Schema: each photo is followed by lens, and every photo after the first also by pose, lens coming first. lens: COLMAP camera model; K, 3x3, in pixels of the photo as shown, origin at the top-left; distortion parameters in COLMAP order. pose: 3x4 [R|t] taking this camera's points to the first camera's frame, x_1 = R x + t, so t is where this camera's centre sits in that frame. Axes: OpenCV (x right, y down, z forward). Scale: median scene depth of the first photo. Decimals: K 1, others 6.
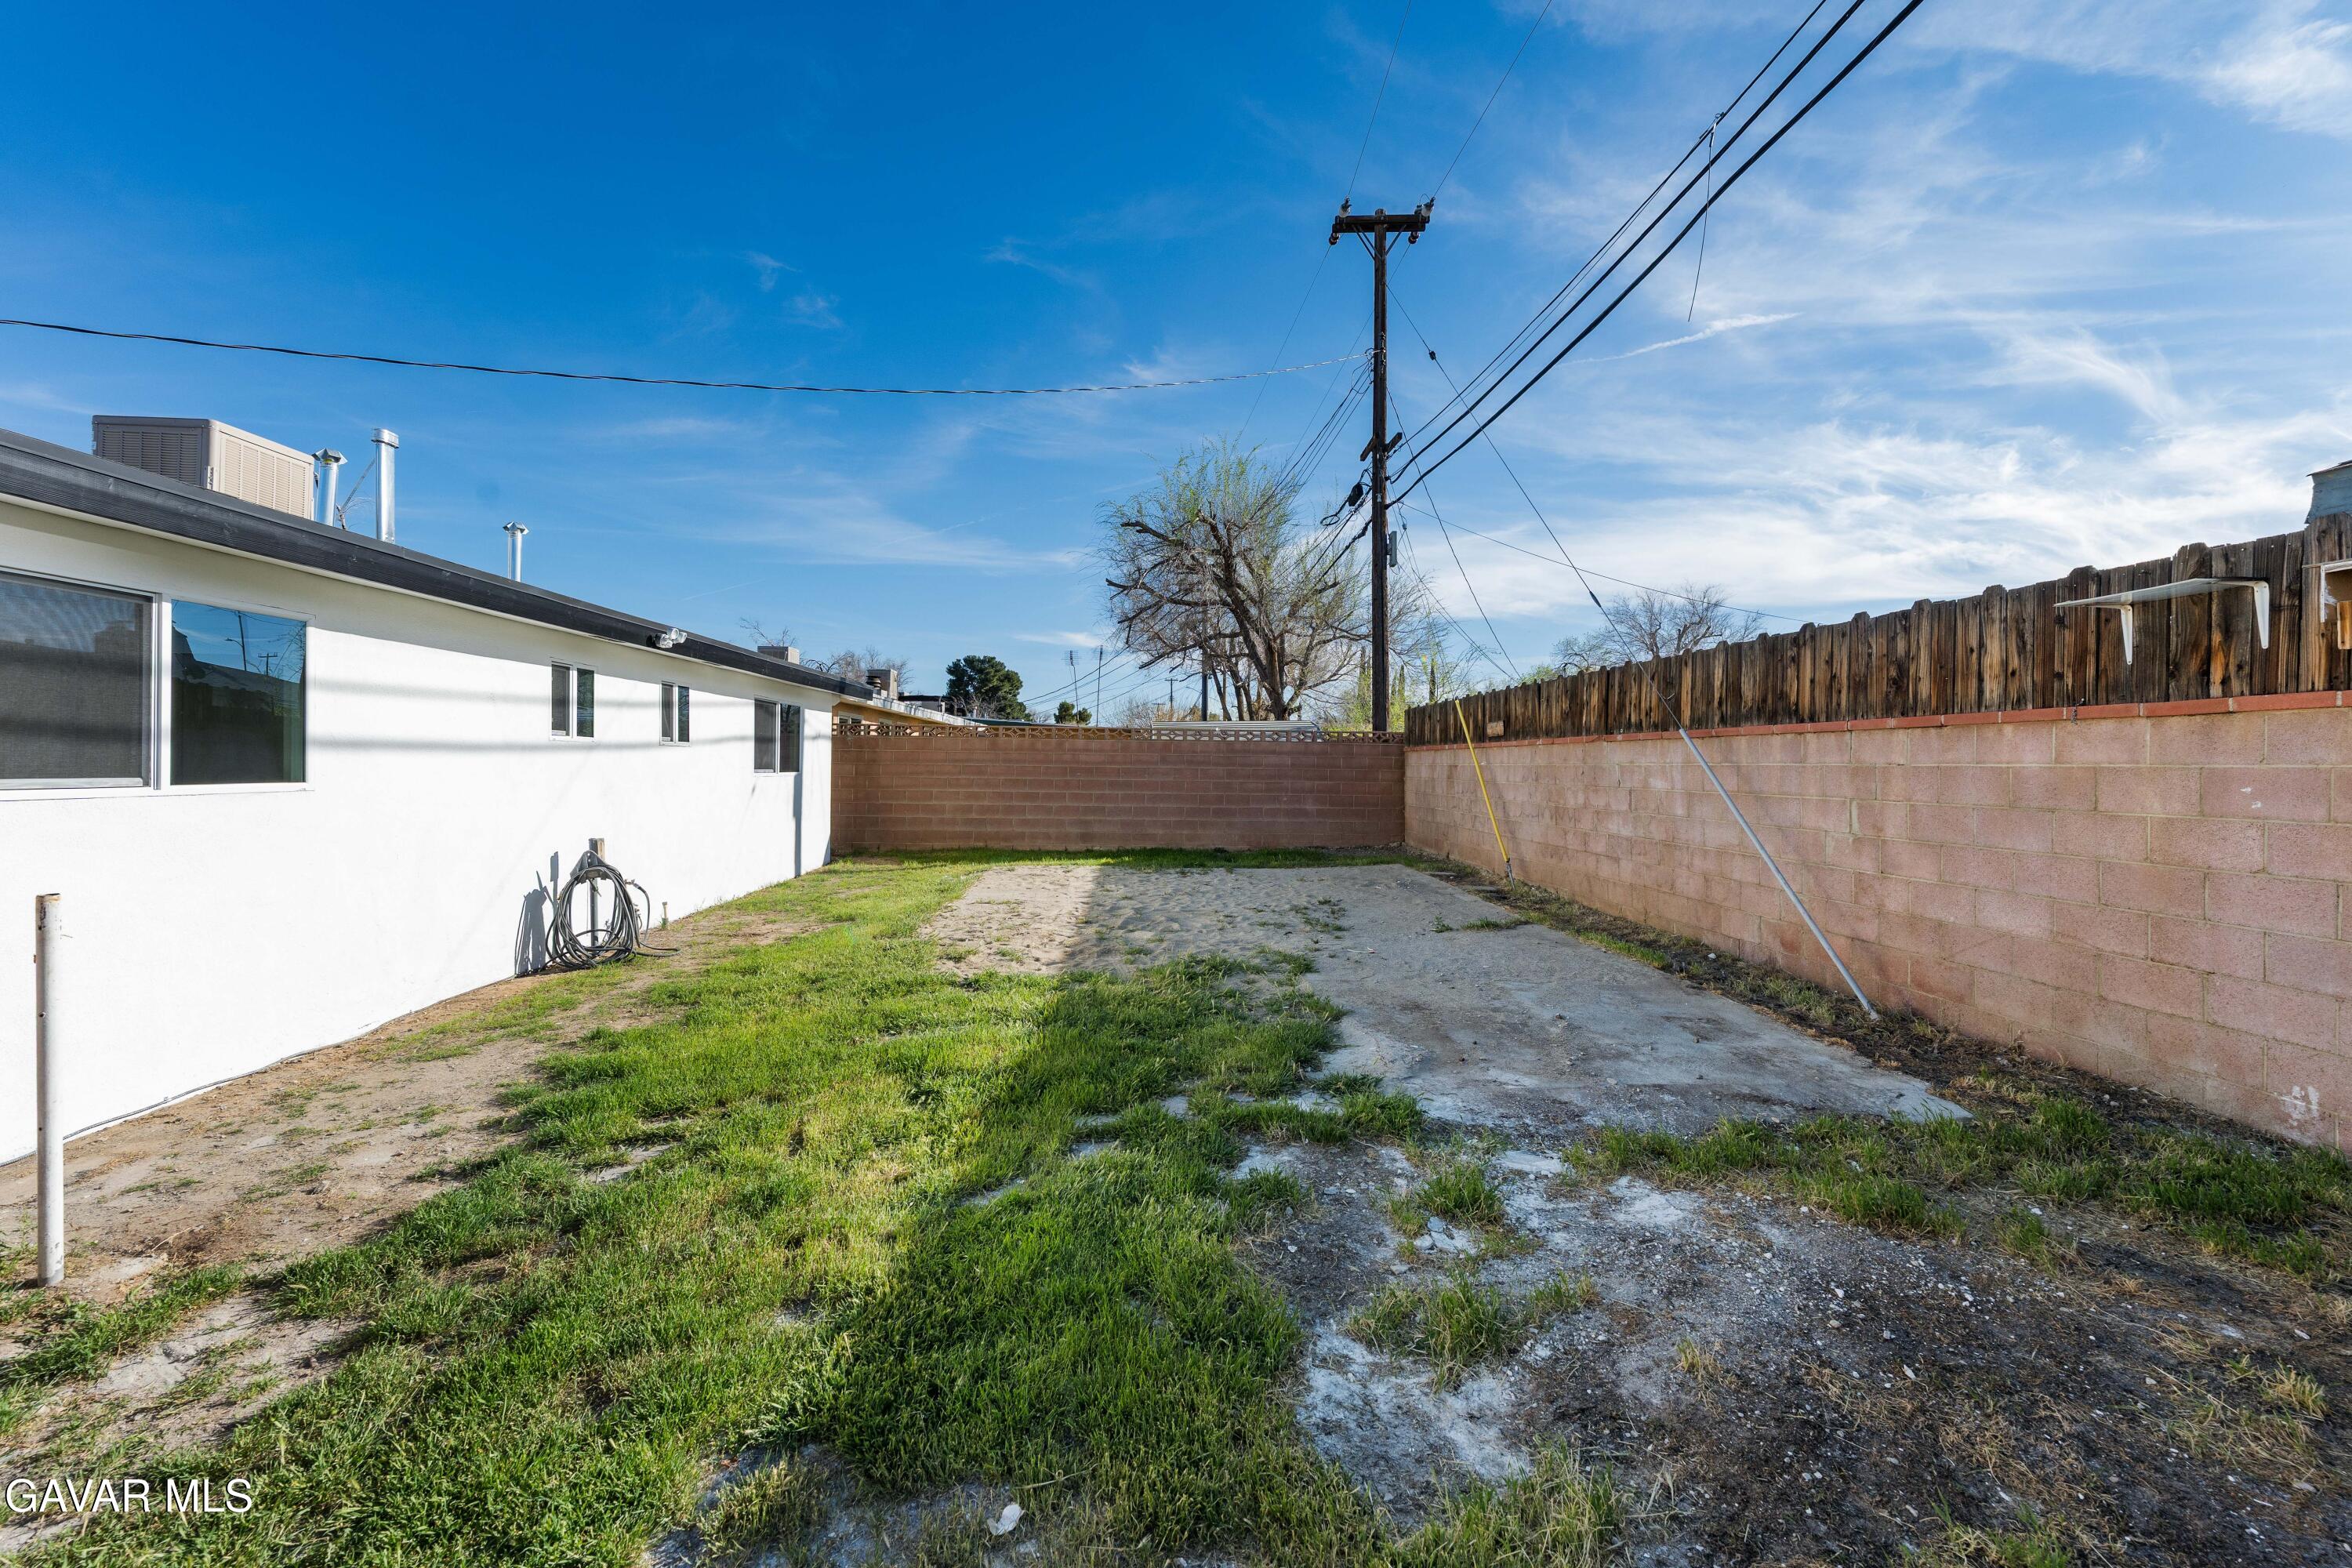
lens RADIAL K [[957.1, 0, 1178.3], [0, 957.1, 773.8], [0, 0, 1]] dist [0.000674, -0.000261]
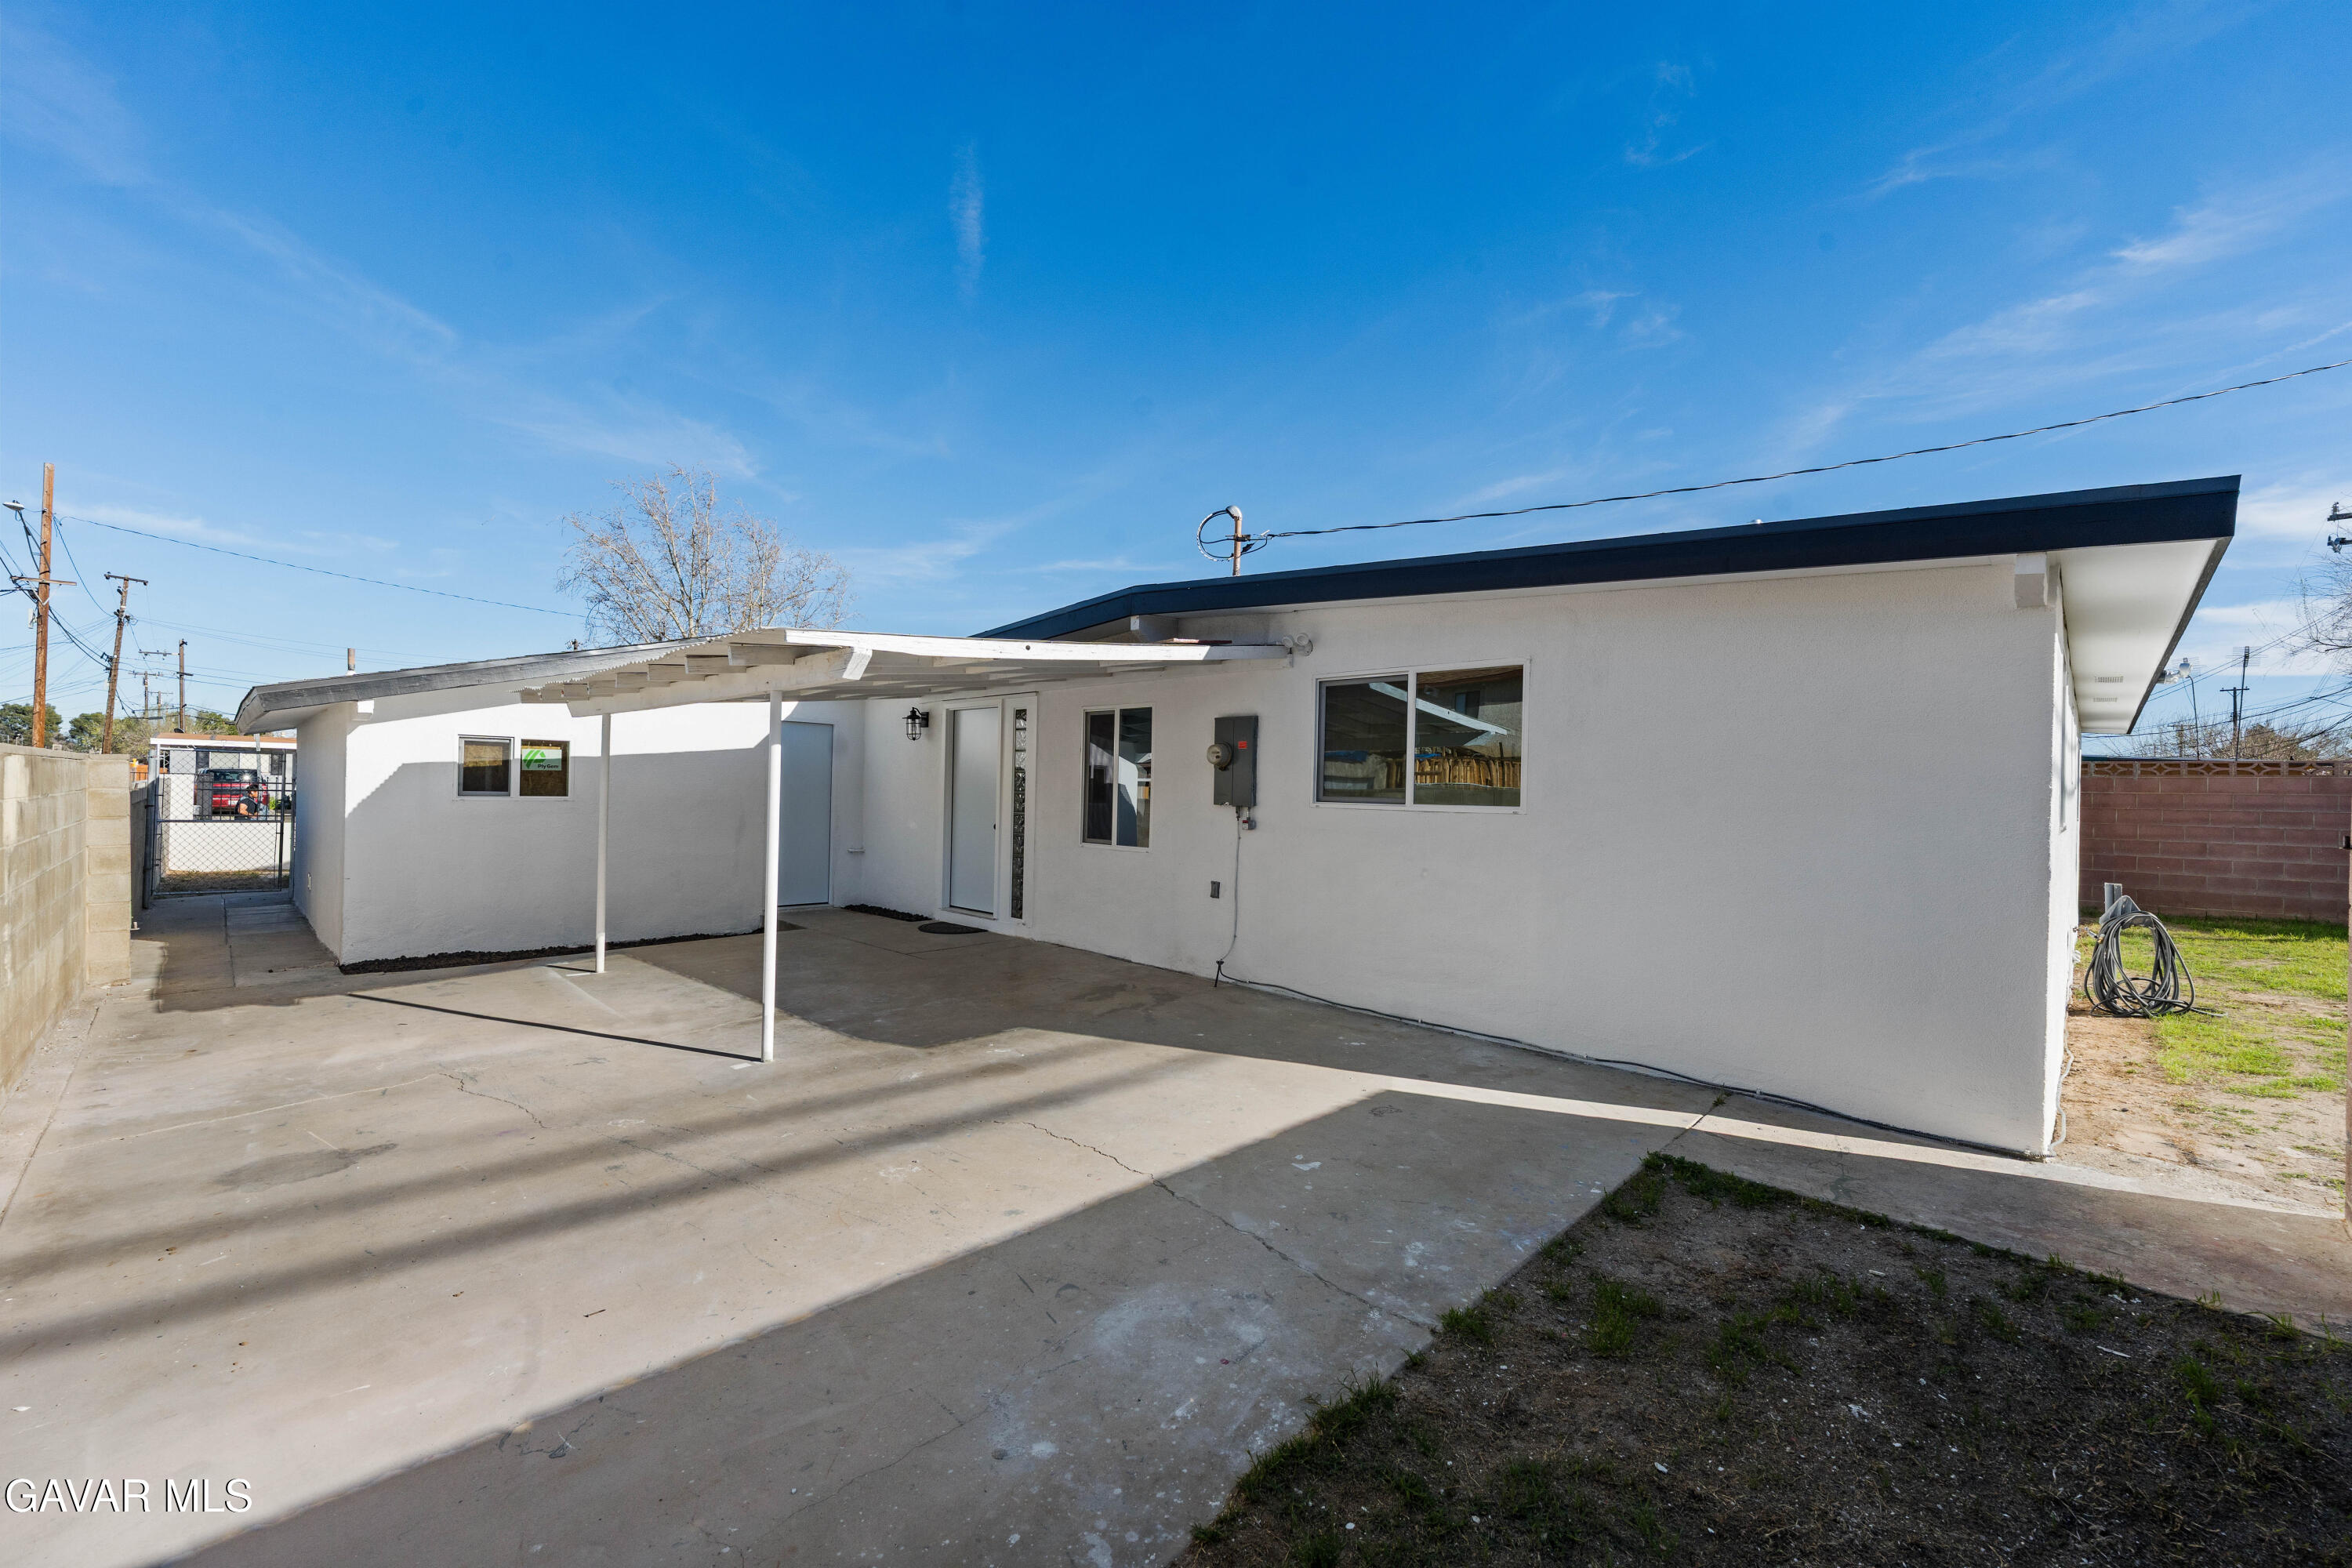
lens RADIAL K [[957.1, 0, 1163.2], [0, 957.1, 828.7], [0, 0, 1]] dist [0.000674, -0.000261]
pose [[0.681141, 0.027415, -0.731639, -0.203061], [-0.018573, 0.999624, 0.020164, 0.004058], [0.731917, -0.000146, 0.681394, -0.151575]]
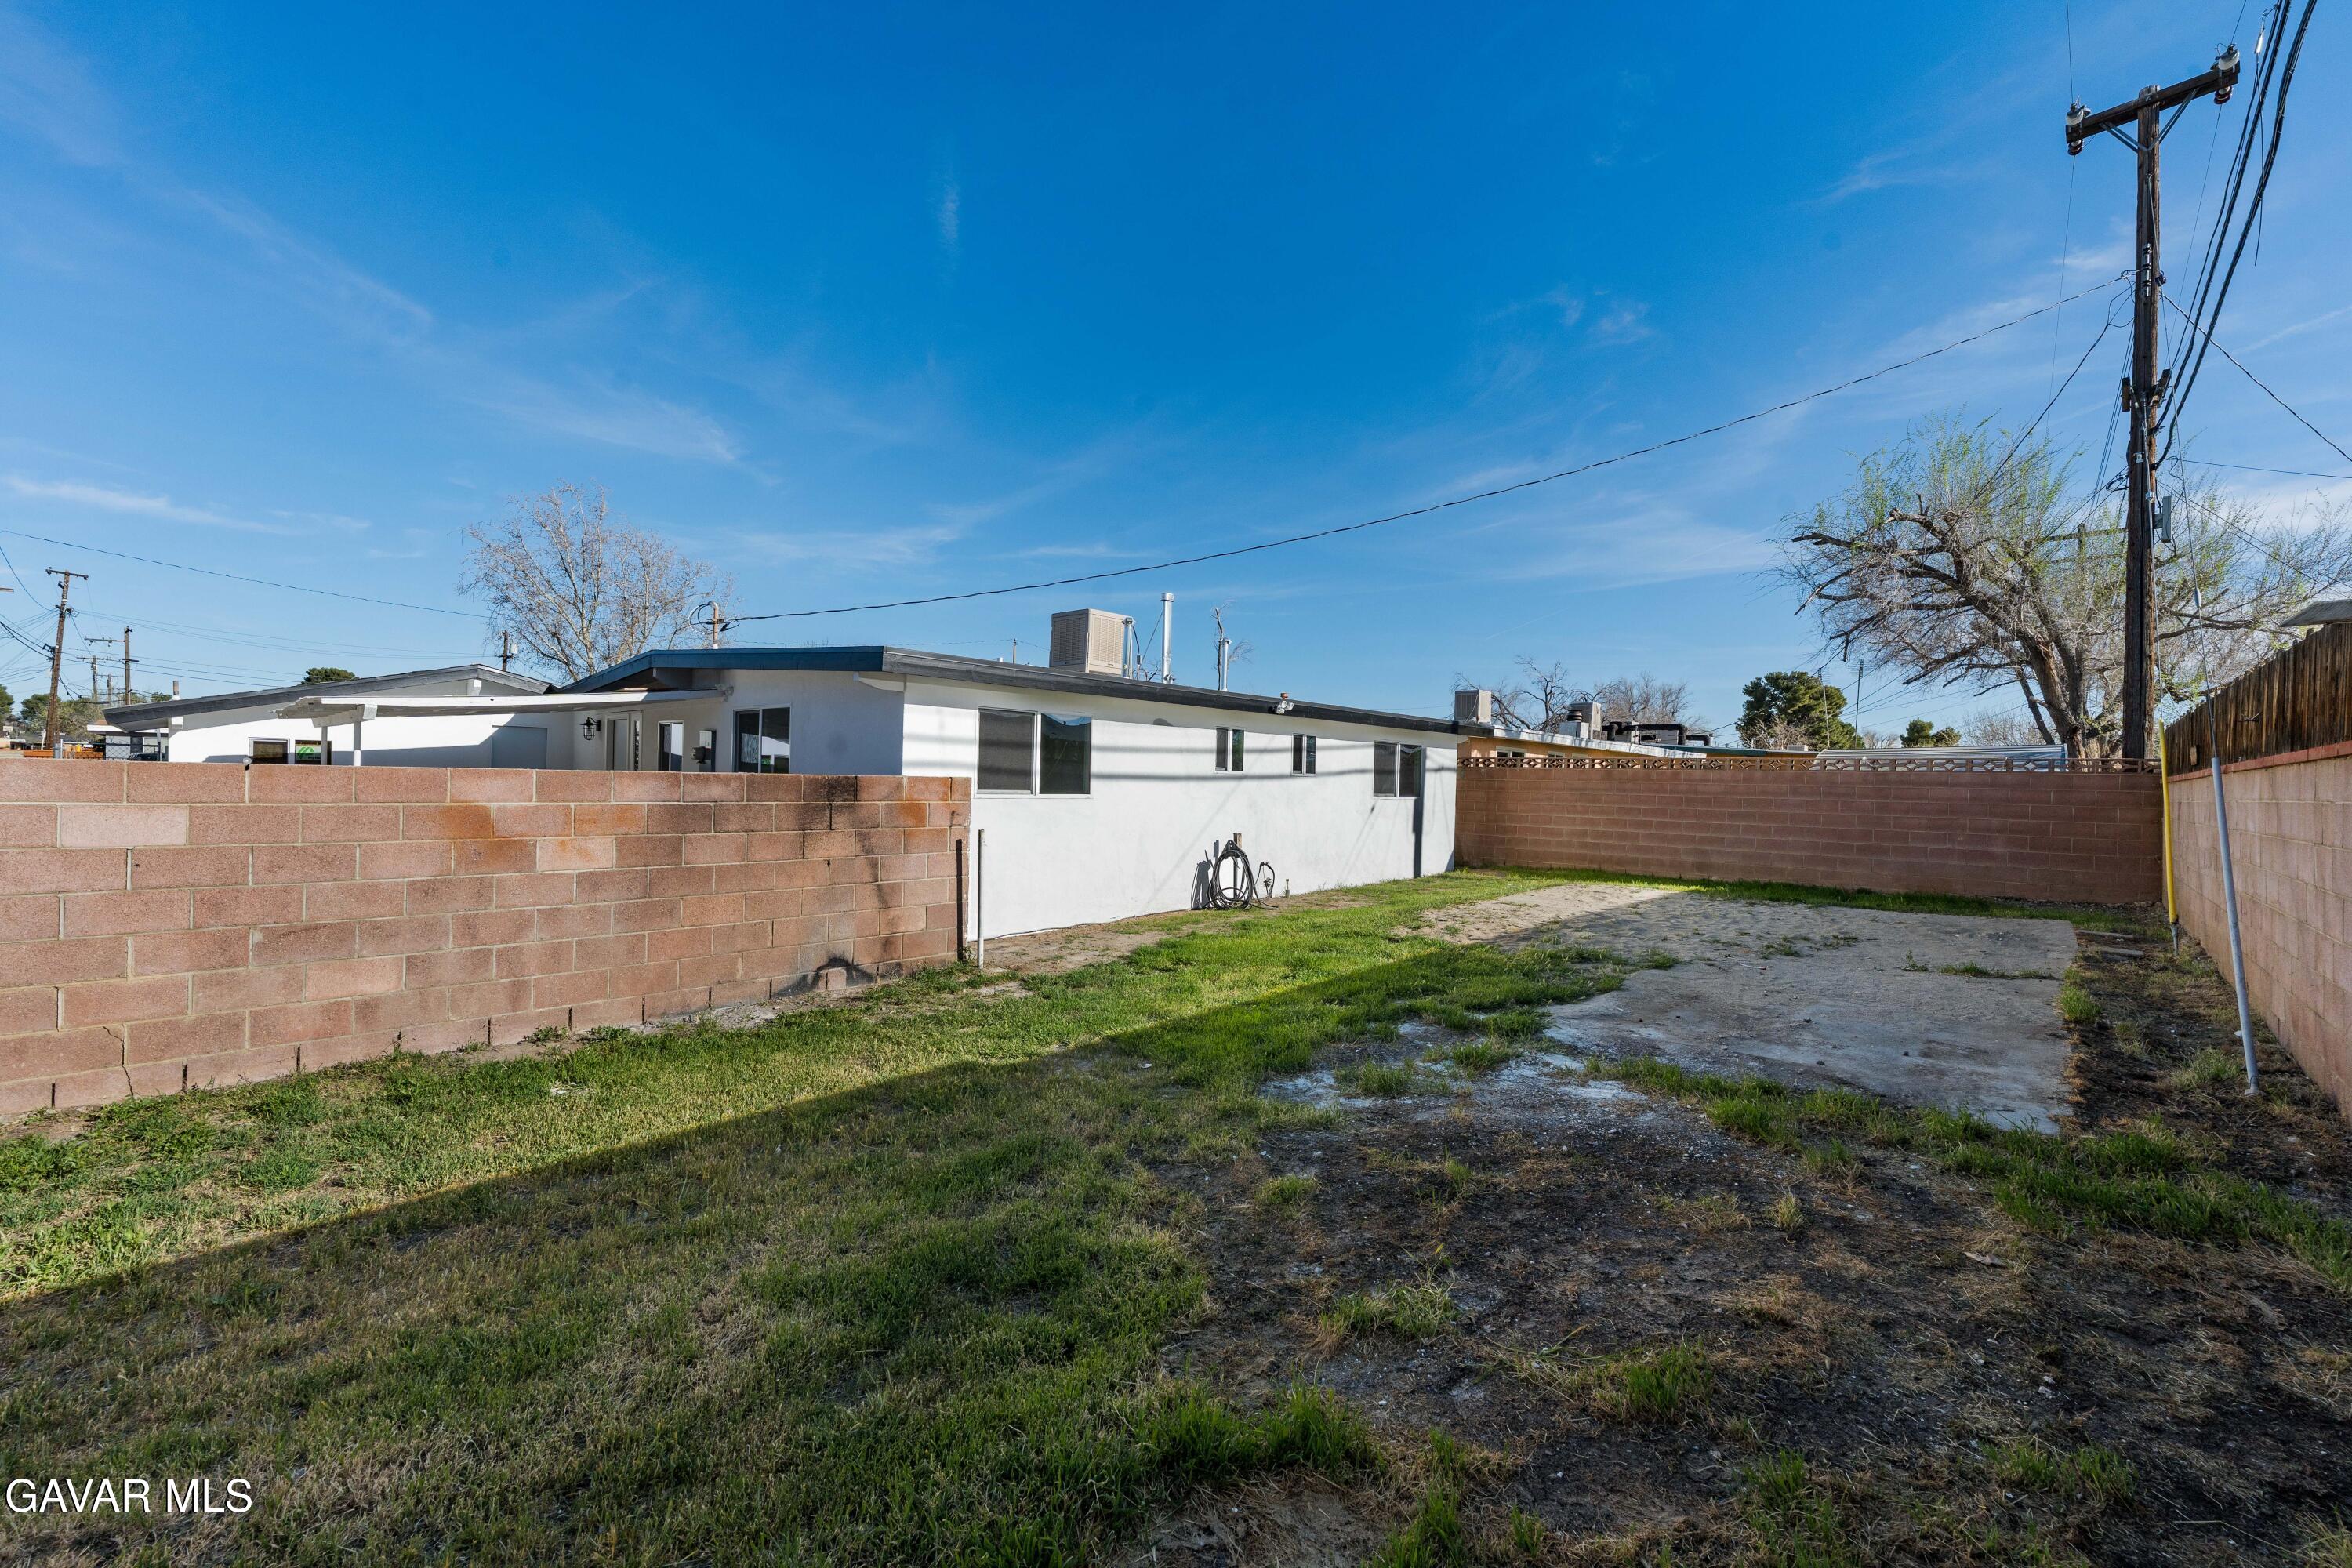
lens RADIAL K [[957.1, 0, 1168.0], [0, 957.1, 792.9], [0, 0, 1]] dist [0.000674, -0.000261]
pose [[0.697788, 0.013484, -0.716177, 0.179479], [-0.020725, 0.999784, -0.001368, 0.001197], [0.716004, 0.015797, 0.697917, -0.085386]]
